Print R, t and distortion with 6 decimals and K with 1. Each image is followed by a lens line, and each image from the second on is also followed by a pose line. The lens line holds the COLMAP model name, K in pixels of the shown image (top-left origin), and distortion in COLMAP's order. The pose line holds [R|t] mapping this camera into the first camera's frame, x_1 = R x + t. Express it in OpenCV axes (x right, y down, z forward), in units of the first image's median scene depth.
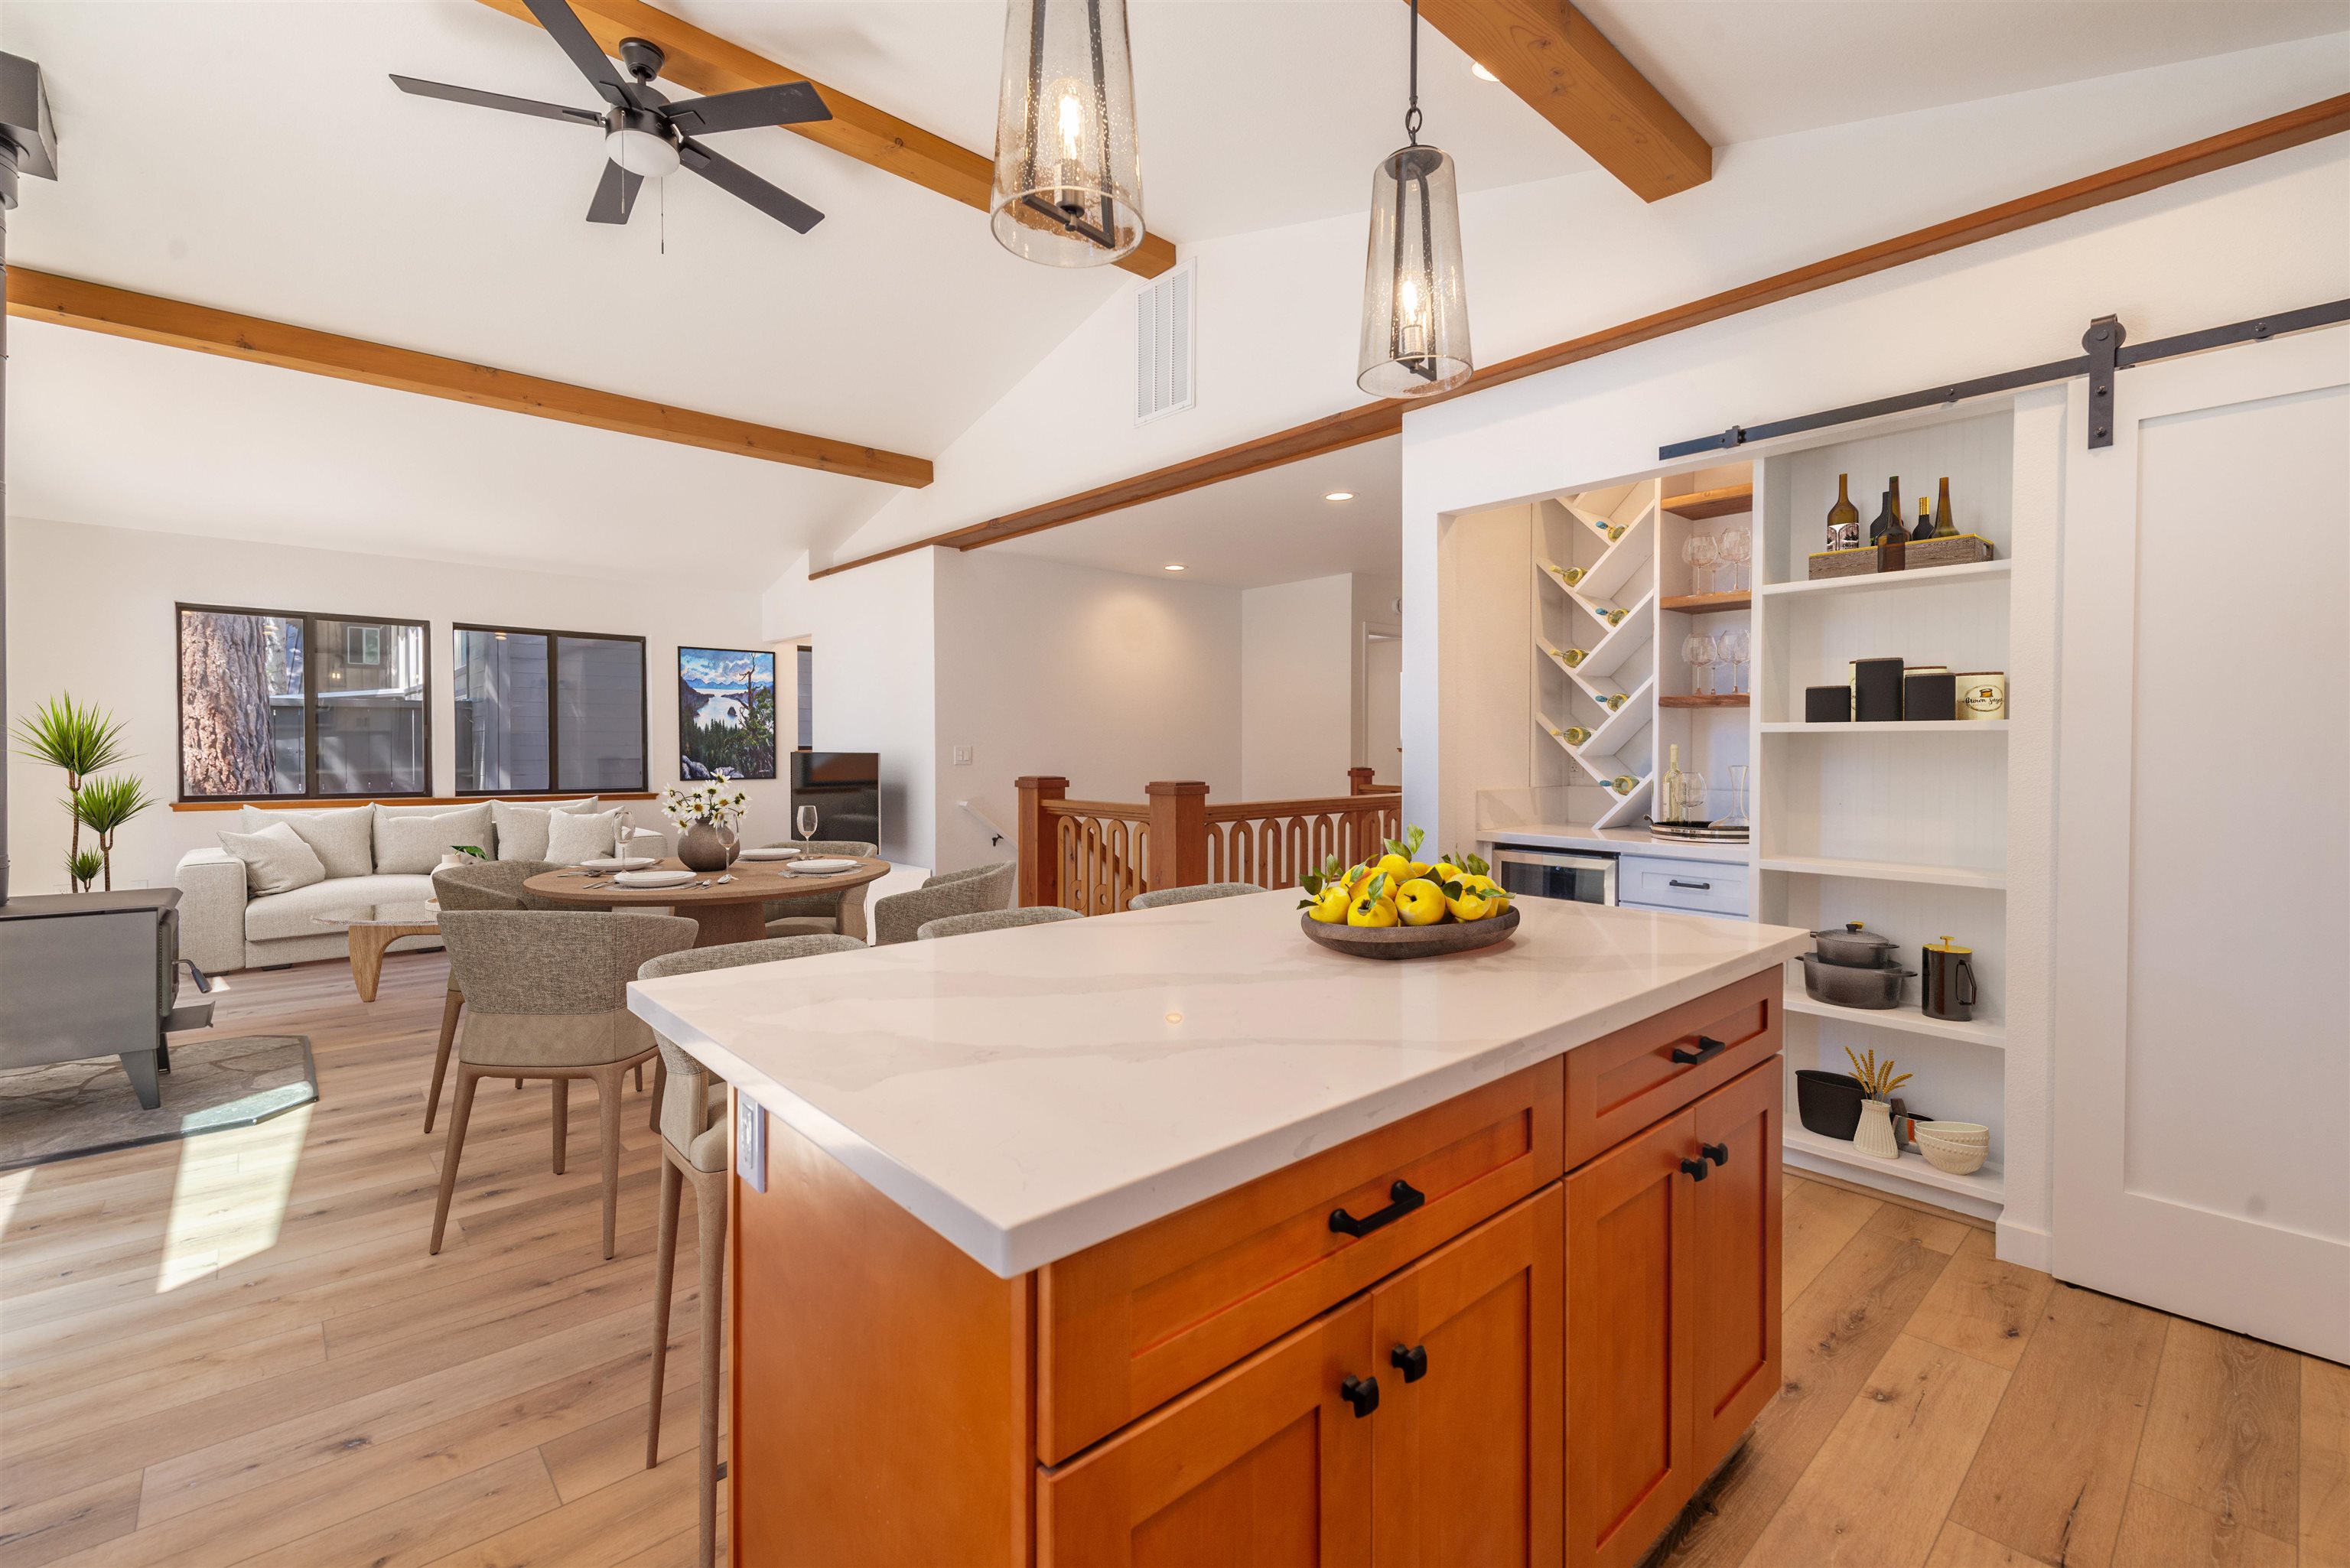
lens RADIAL K [[996.3, 0, 1165.7], [0, 996.3, 738.6], [0, 0, 1]] dist [0.000123, -0.001600]
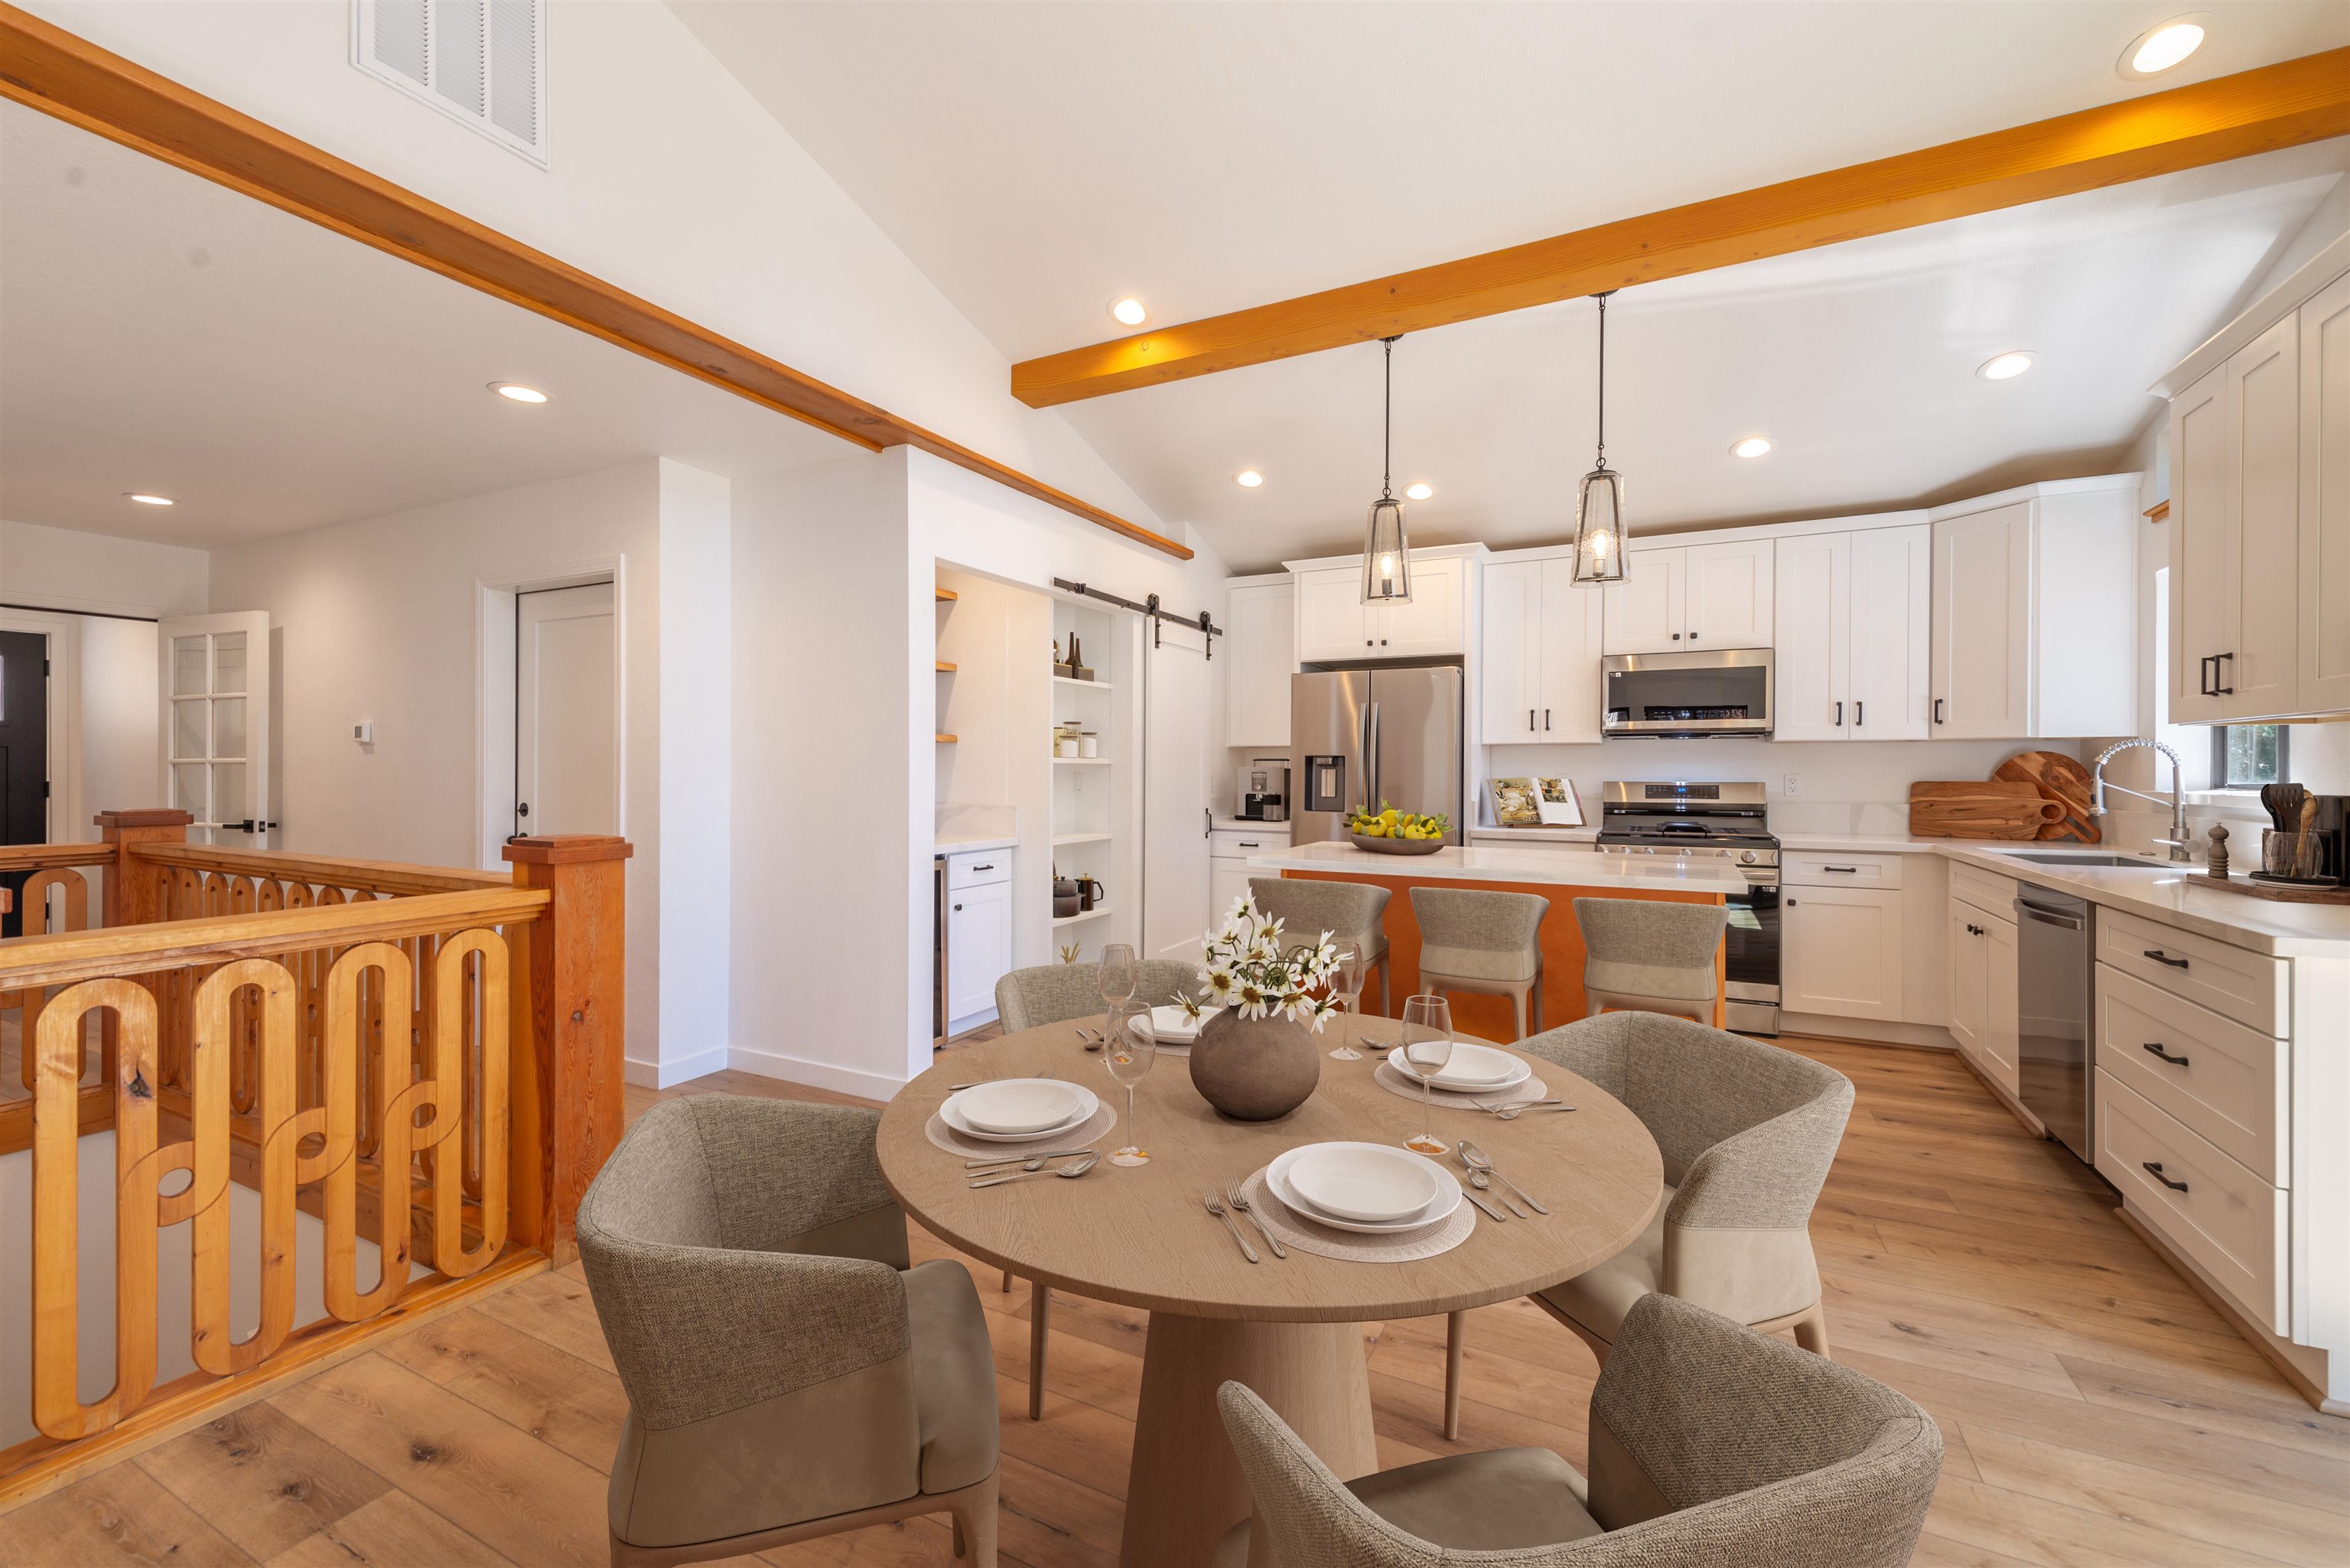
lens RADIAL K [[957.1, 0, 1175.0], [0, 957.1, 777.1], [0, 0, 1]] dist [0.005845, -0.002387]
pose [[-0.341169, -0.010558, 0.939943, -1.058799], [-0.013012, 0.999894, 0.006508, 0.001082], [-0.939912, -0.010010, -0.341270, 1.481313]]
